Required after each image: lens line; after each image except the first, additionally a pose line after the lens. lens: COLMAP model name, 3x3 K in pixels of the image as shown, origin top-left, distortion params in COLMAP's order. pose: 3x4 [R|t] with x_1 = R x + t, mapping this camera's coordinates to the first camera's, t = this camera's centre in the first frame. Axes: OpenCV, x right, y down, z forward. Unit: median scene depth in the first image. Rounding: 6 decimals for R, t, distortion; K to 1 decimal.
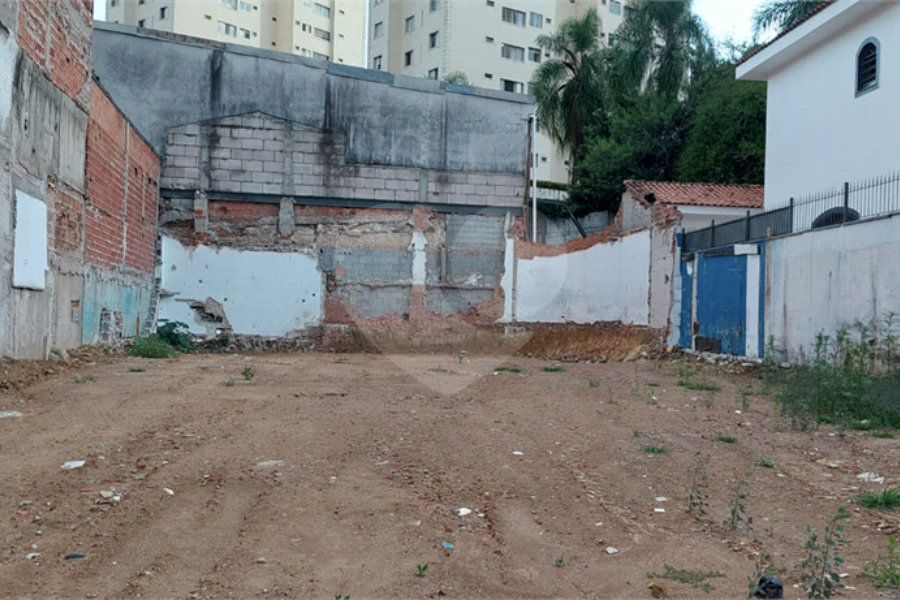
lens RADIAL K [[941.6, 0, 476.0], [0, 941.6, 298.3], [0, 0, 1]] dist [0.173298, -0.424827]
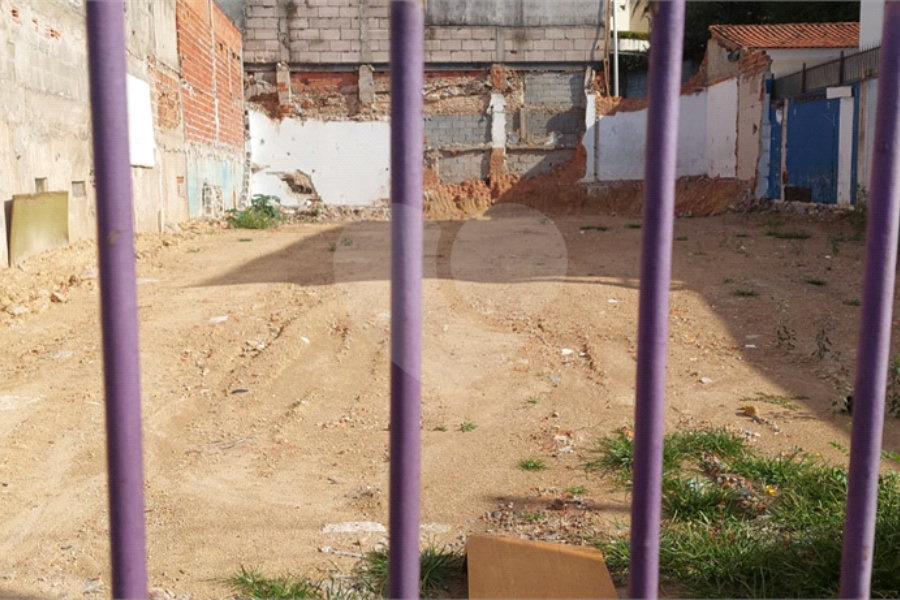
lens RADIAL K [[948.8, 0, 460.6], [0, 948.8, 304.1], [0, 0, 1]] dist [0.124324, -0.276844]
pose [[0.994546, -0.030759, -0.099658, -0.006044], [0.045105, 0.988393, 0.145067, 0.001303], [0.094039, -0.148771, 0.984390, -0.022524]]
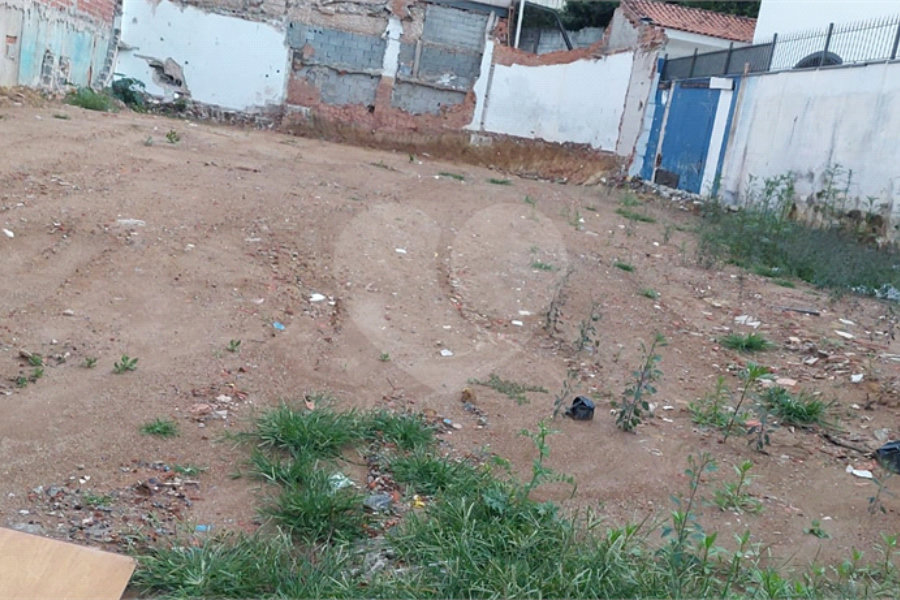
lens RADIAL K [[936.4, 0, 468.8], [0, 936.4, 299.7], [0, 0, 1]] dist [0.120678, -0.214743]
pose [[0.990449, 0.136345, 0.020528, 0.031908], [-0.137694, 0.970320, 0.198795, 0.003852], [0.007186, -0.199722, 0.979826, 0.016098]]
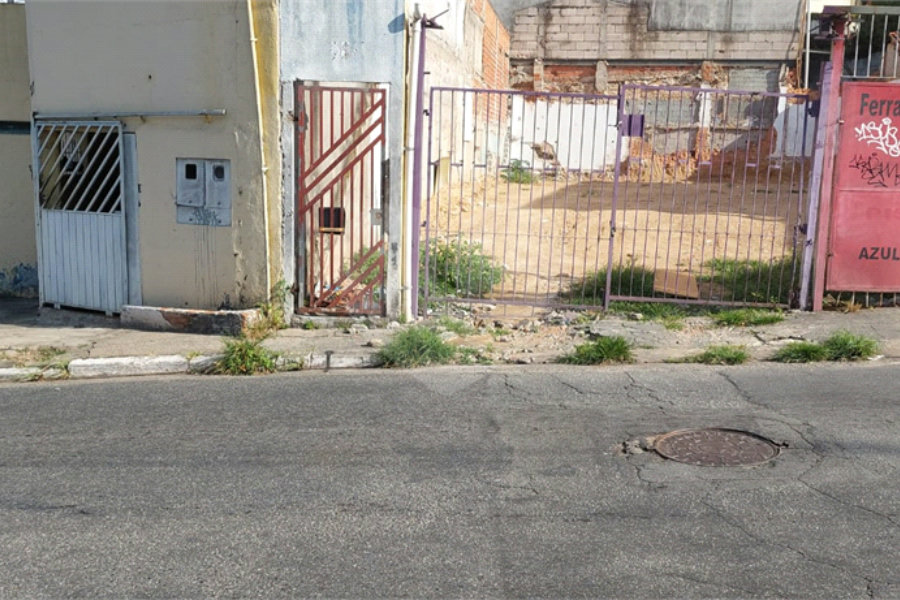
lens RADIAL K [[967.8, 0, 468.0], [0, 967.8, 284.6], [0, 0, 1]] dist [0.142343, -0.246235]
pose [[0.956335, 0.032976, -0.290406, 0.024268], [0.012854, 0.987908, 0.154510, -0.012986], [0.291990, -0.151496, 0.944347, -0.366264]]
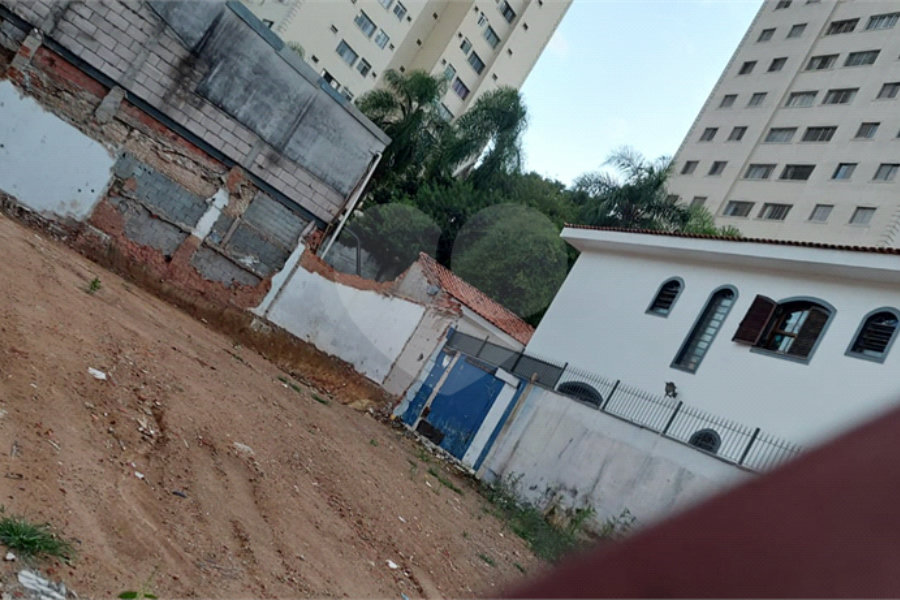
lens RADIAL K [[967.8, 0, 468.0], [0, 967.8, 284.6], [0, 0, 1]] dist [0.142343, -0.246235]
pose [[0.808476, 0.495511, 0.317546, -0.135370], [-0.488730, 0.865871, -0.106824, -0.000707], [-0.327886, -0.068829, 0.942207, -0.054079]]
